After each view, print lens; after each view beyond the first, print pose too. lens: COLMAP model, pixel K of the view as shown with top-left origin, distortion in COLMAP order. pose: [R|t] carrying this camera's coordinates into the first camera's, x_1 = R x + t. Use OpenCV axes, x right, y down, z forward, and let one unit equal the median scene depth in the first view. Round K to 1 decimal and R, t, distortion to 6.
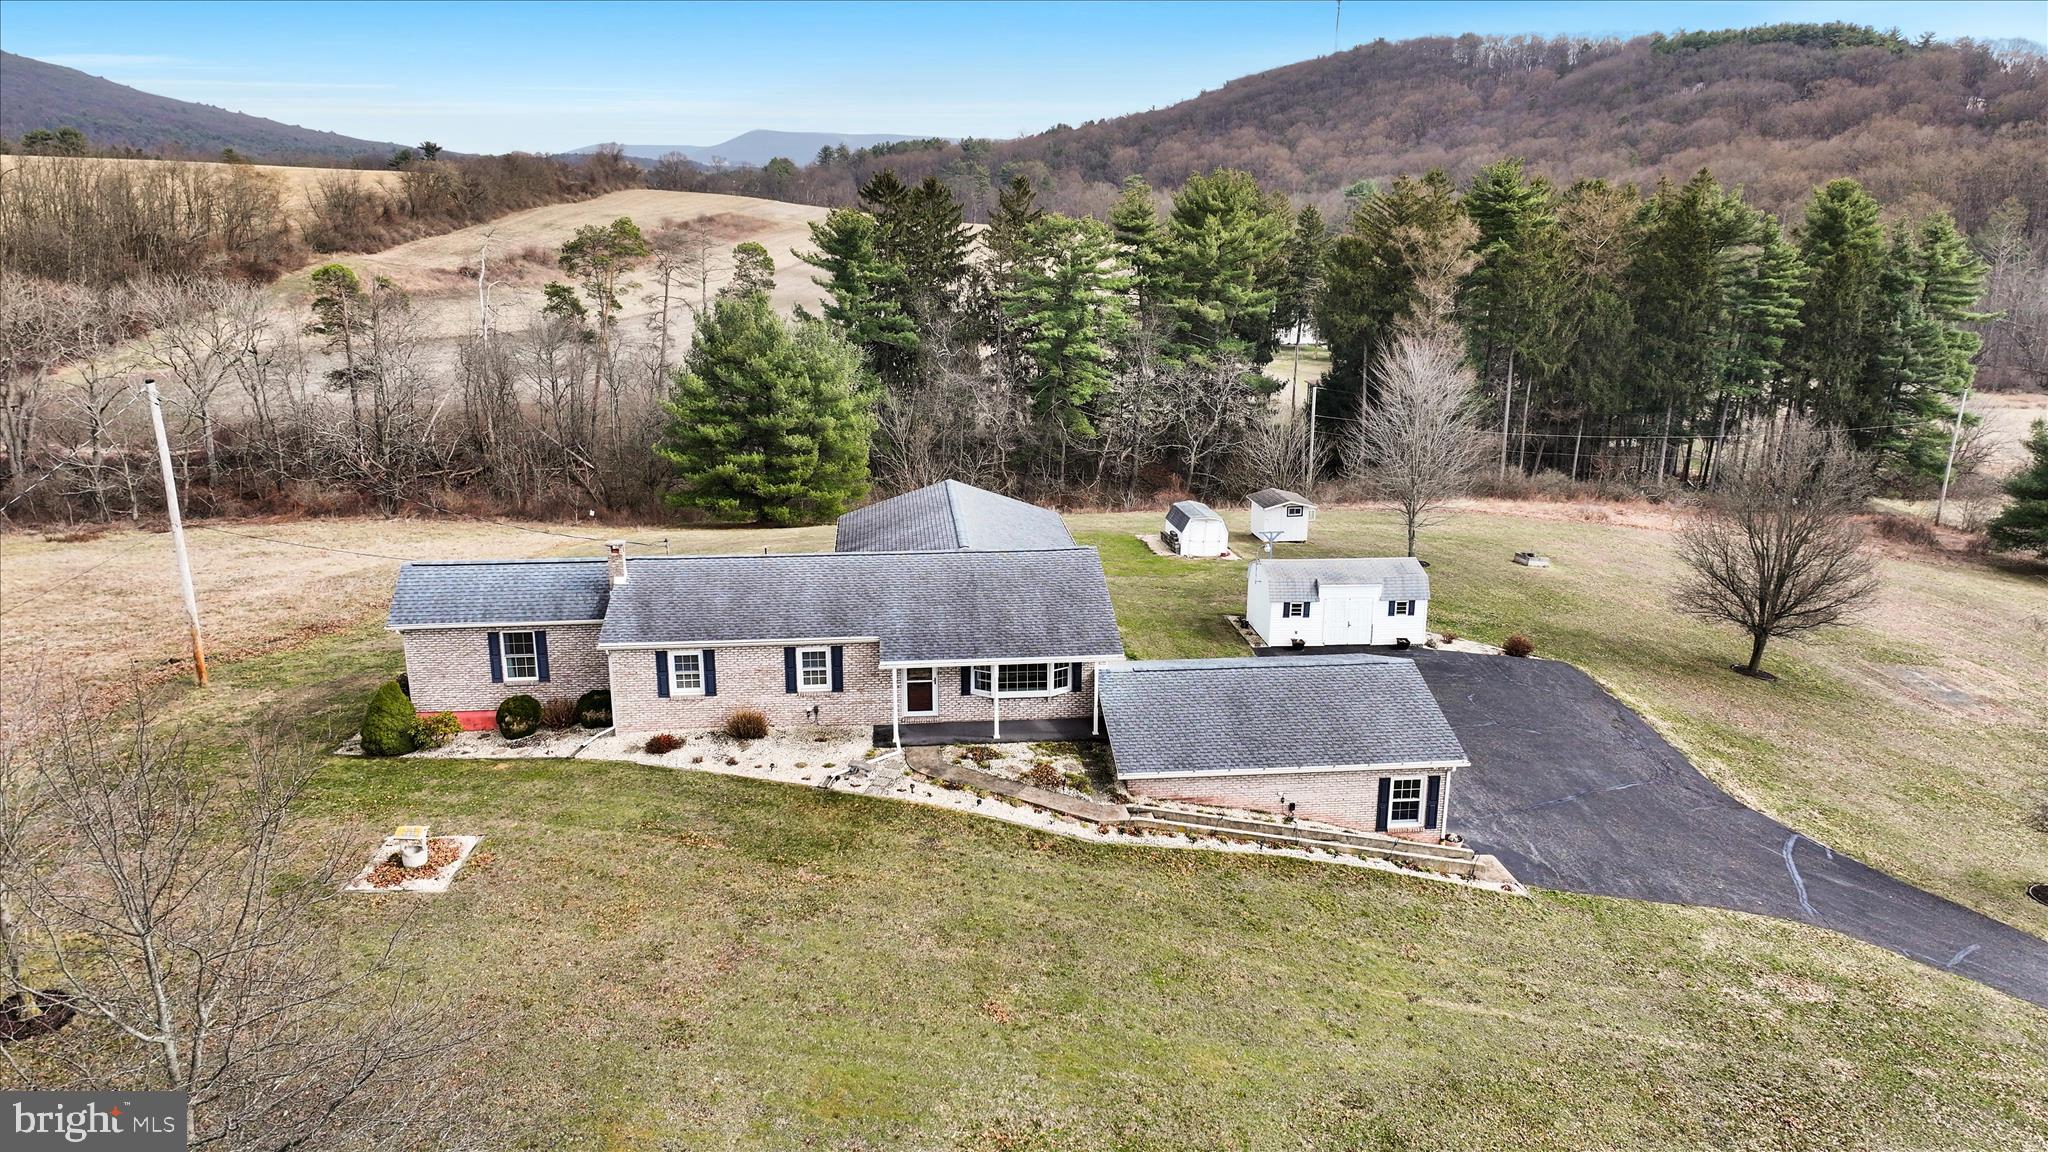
lens RADIAL K [[1464.1, 0, 995.6], [0, 1464.1, 574.9], [0, 0, 1]] dist [0.001007, 0.000877]
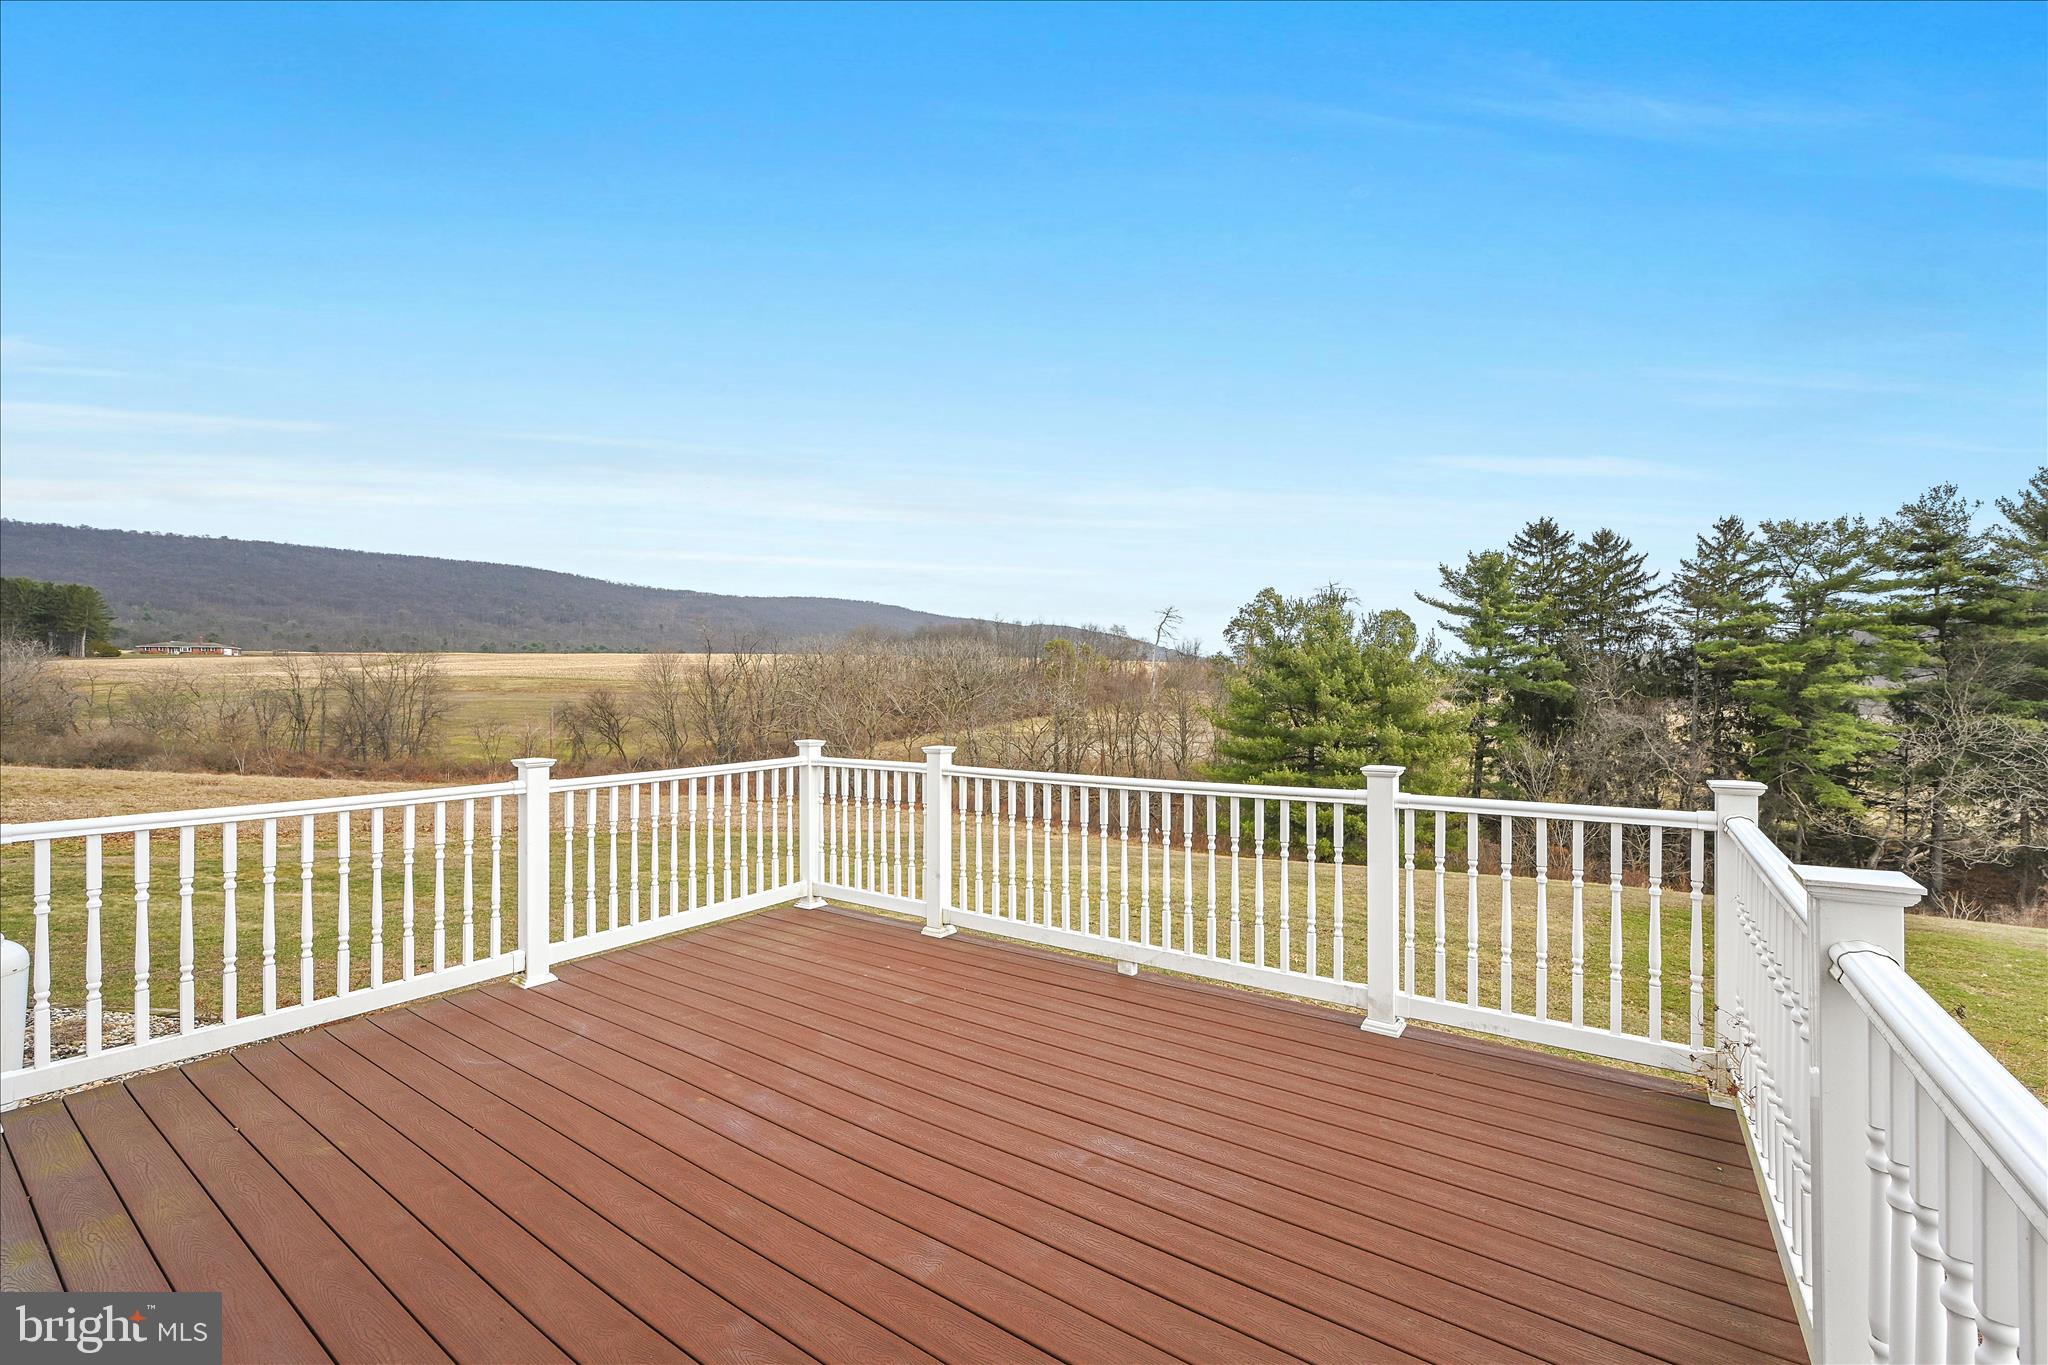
lens RADIAL K [[831.1, 0, 1024.0], [0, 831.1, 682.5], [0, 0, 1]] dist [-0.000316, -0.000061]
pose [[0.768042, -0.015262, -0.640218, 0.016287], [-0.158473, 0.964094, -0.213096, -0.007050], [0.620482, 0.265124, 0.738046, 0.552458]]
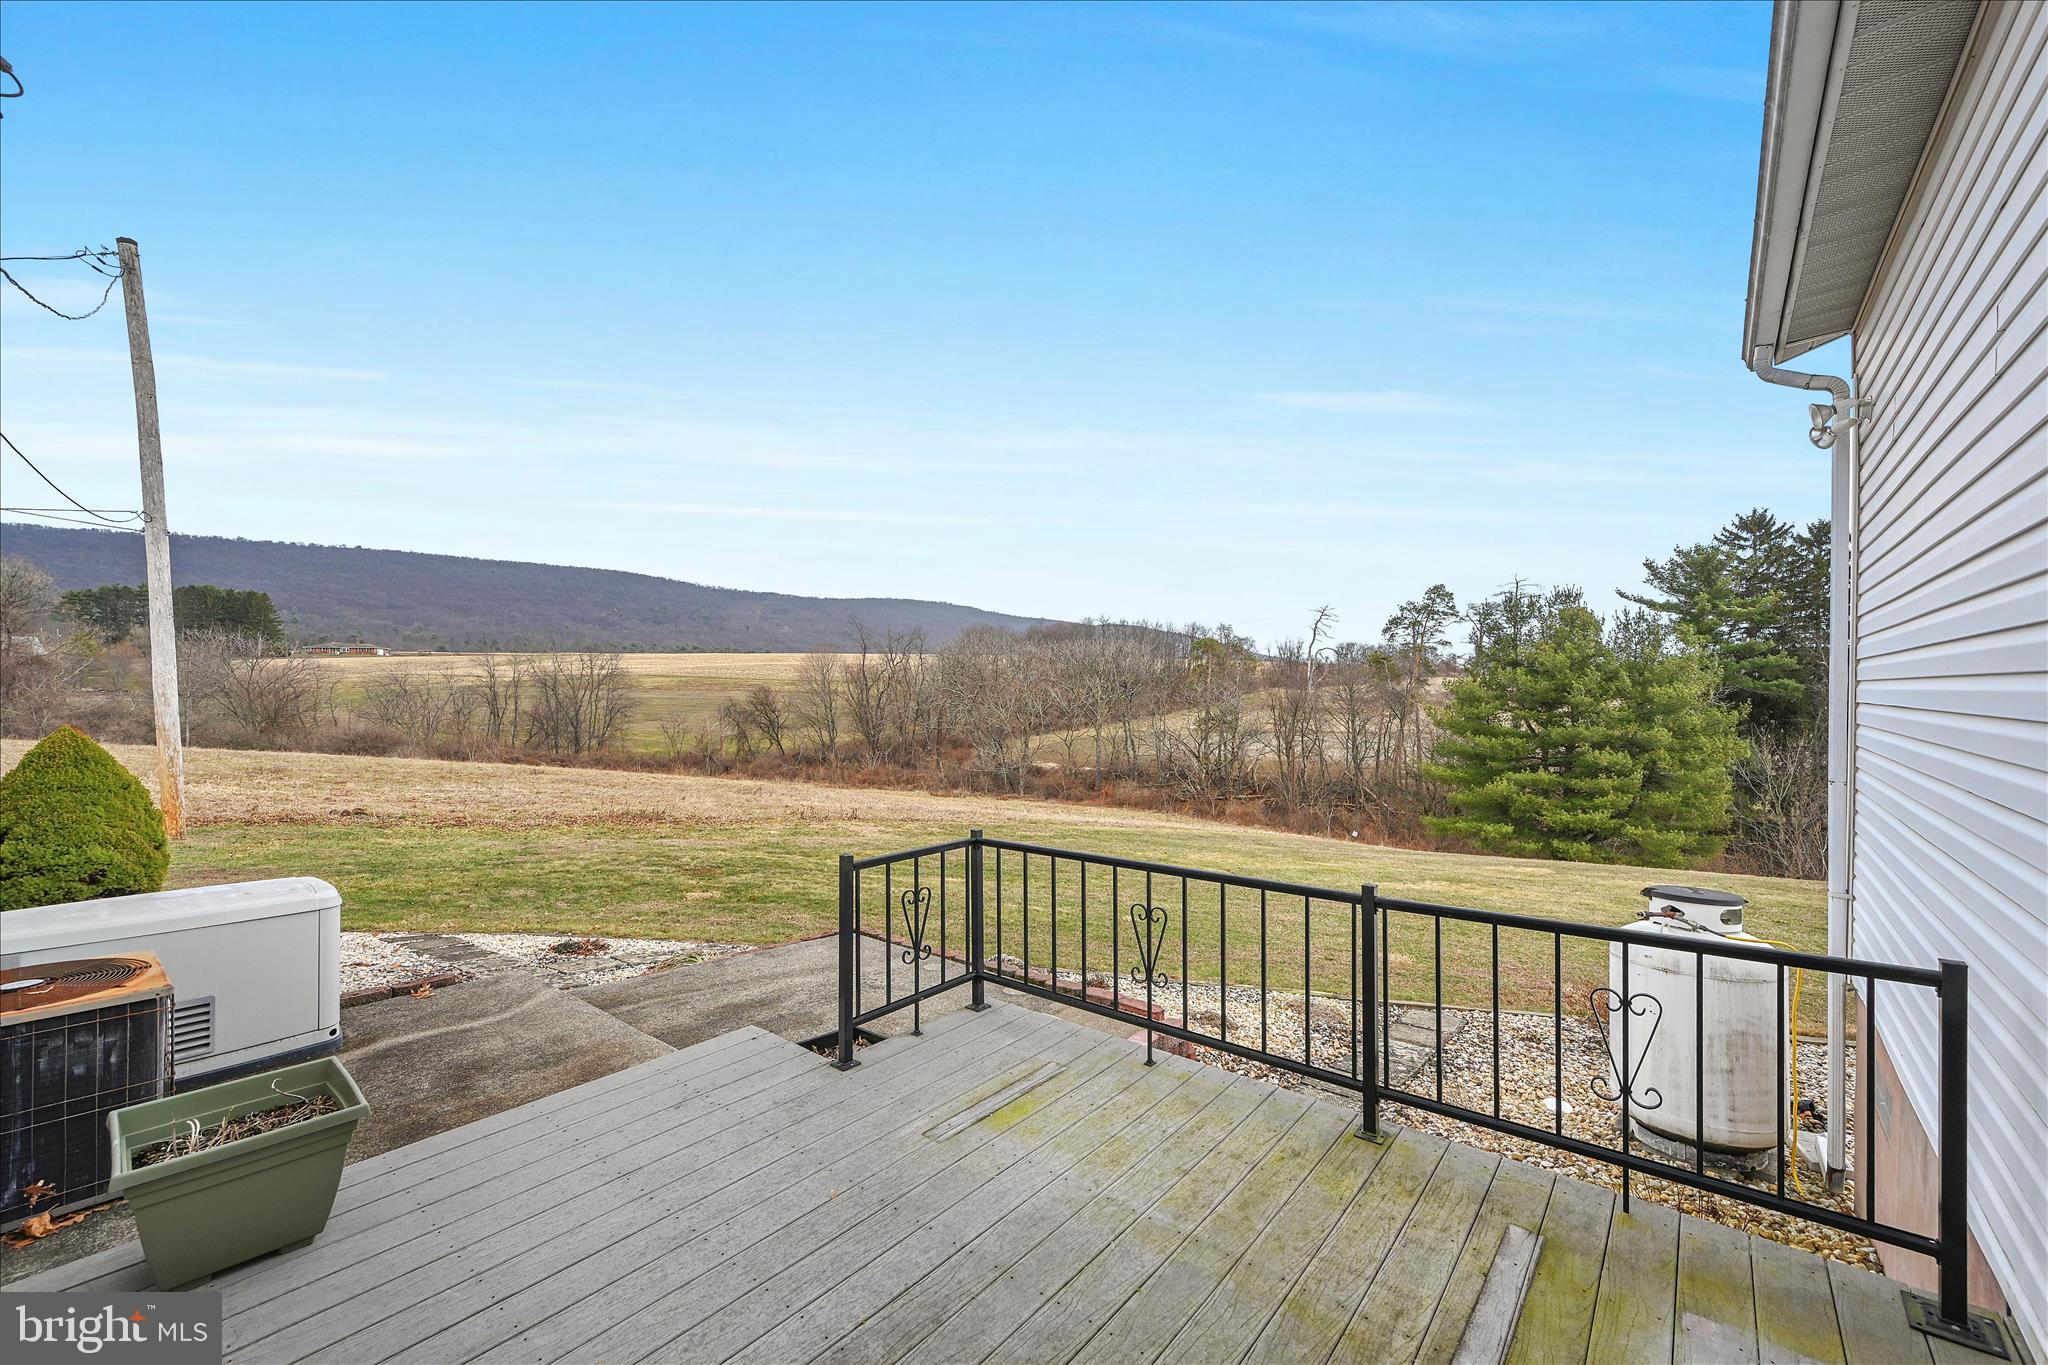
lens RADIAL K [[826.3, 0, 1024.0], [0, 826.3, 682.5], [0, 0, 1]] dist [-0.001808, 0.000001]
pose [[0.709982, -0.013113, -0.704098, -0.048174], [-0.178902, 0.963667, -0.198344, 0.010134], [0.681116, 0.266785, 0.681840, 0.491143]]
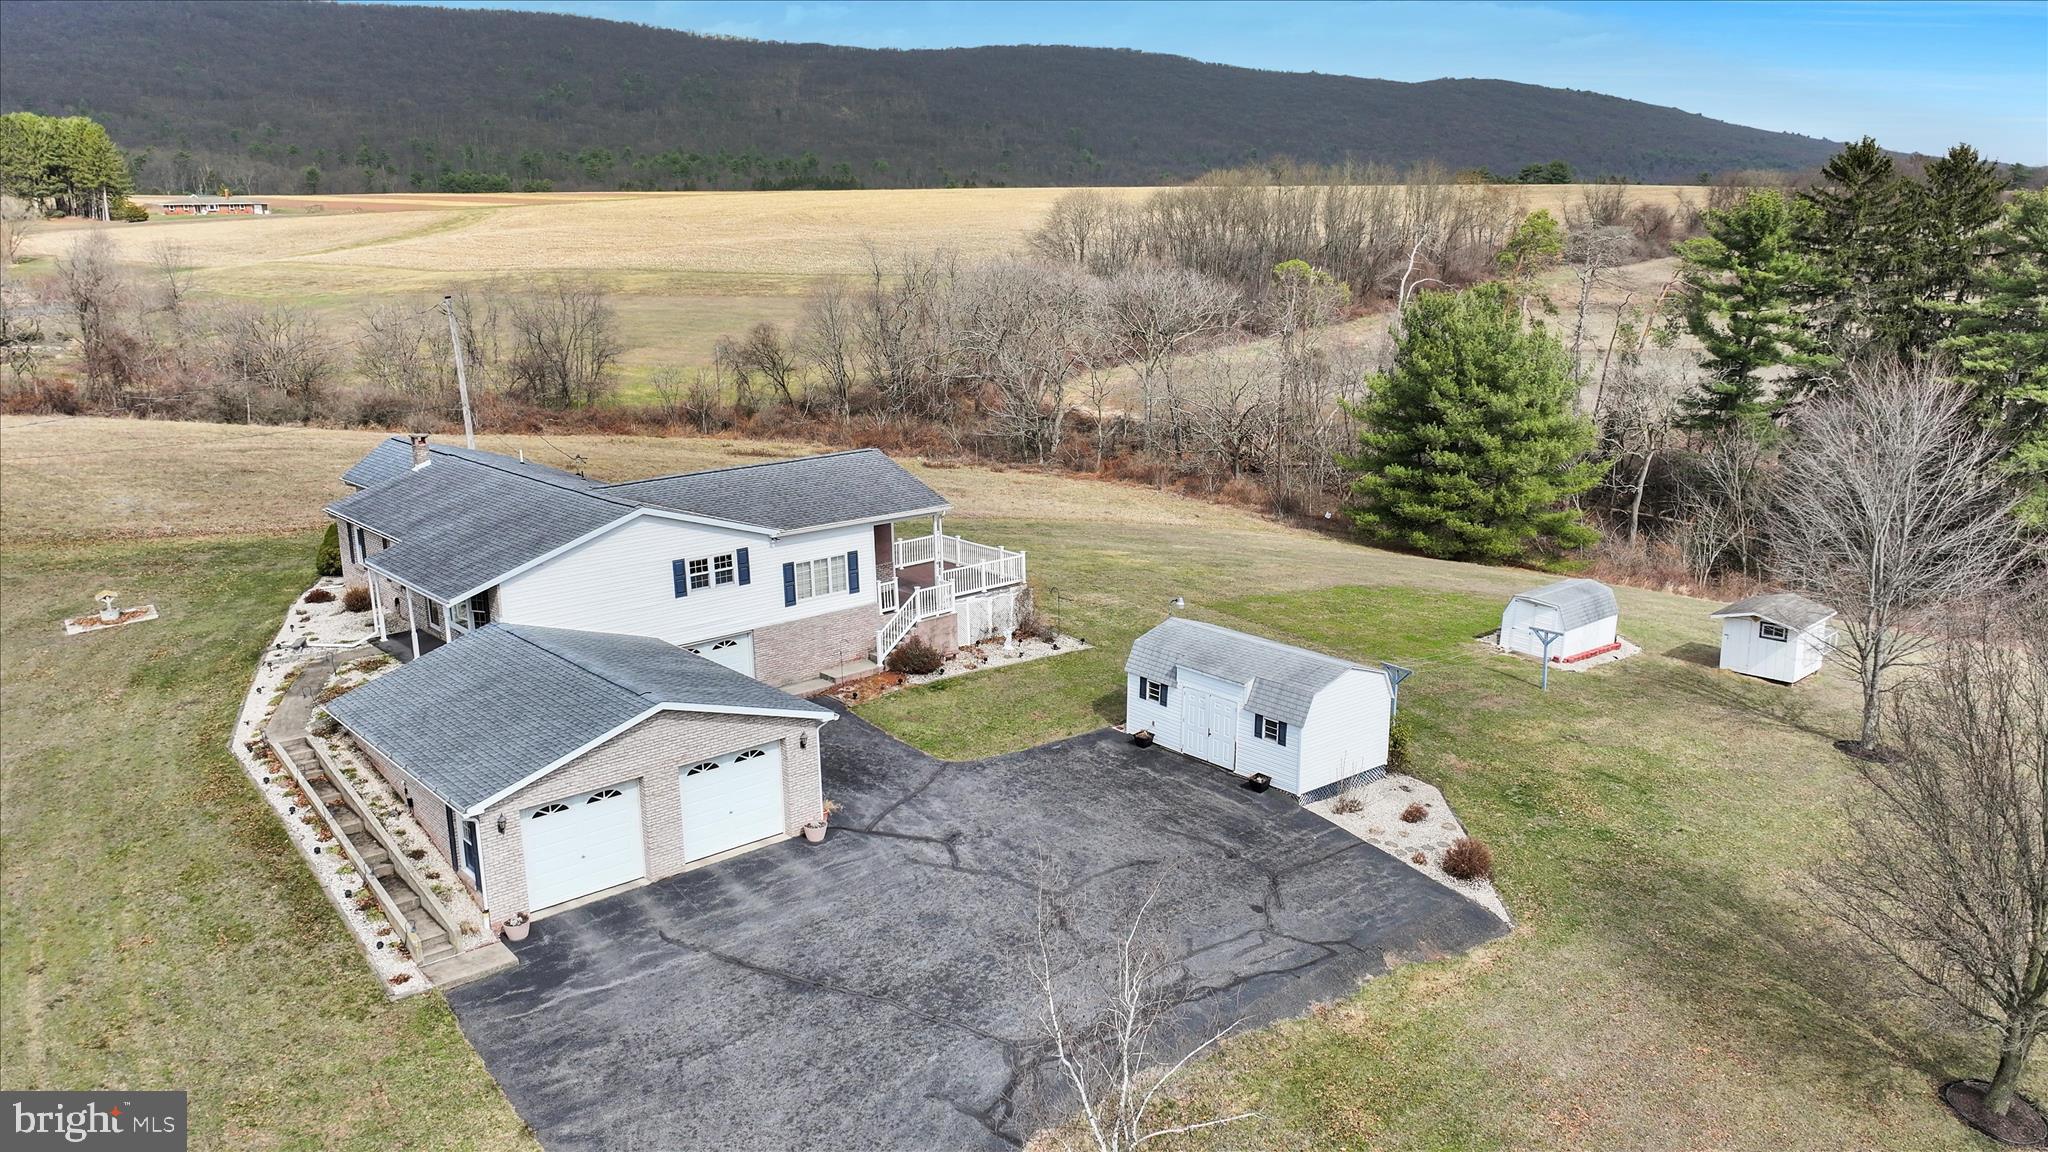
lens RADIAL K [[1464.1, 0, 995.6], [0, 1464.1, 574.9], [0, 0, 1]] dist [0.001007, 0.000877]
pose [[0.568676, 0.180398, -0.802536, 0.412555], [-0.196432, 0.977210, 0.080470, -0.042040], [0.798763, 0.111883, 0.591151, 0.291575]]
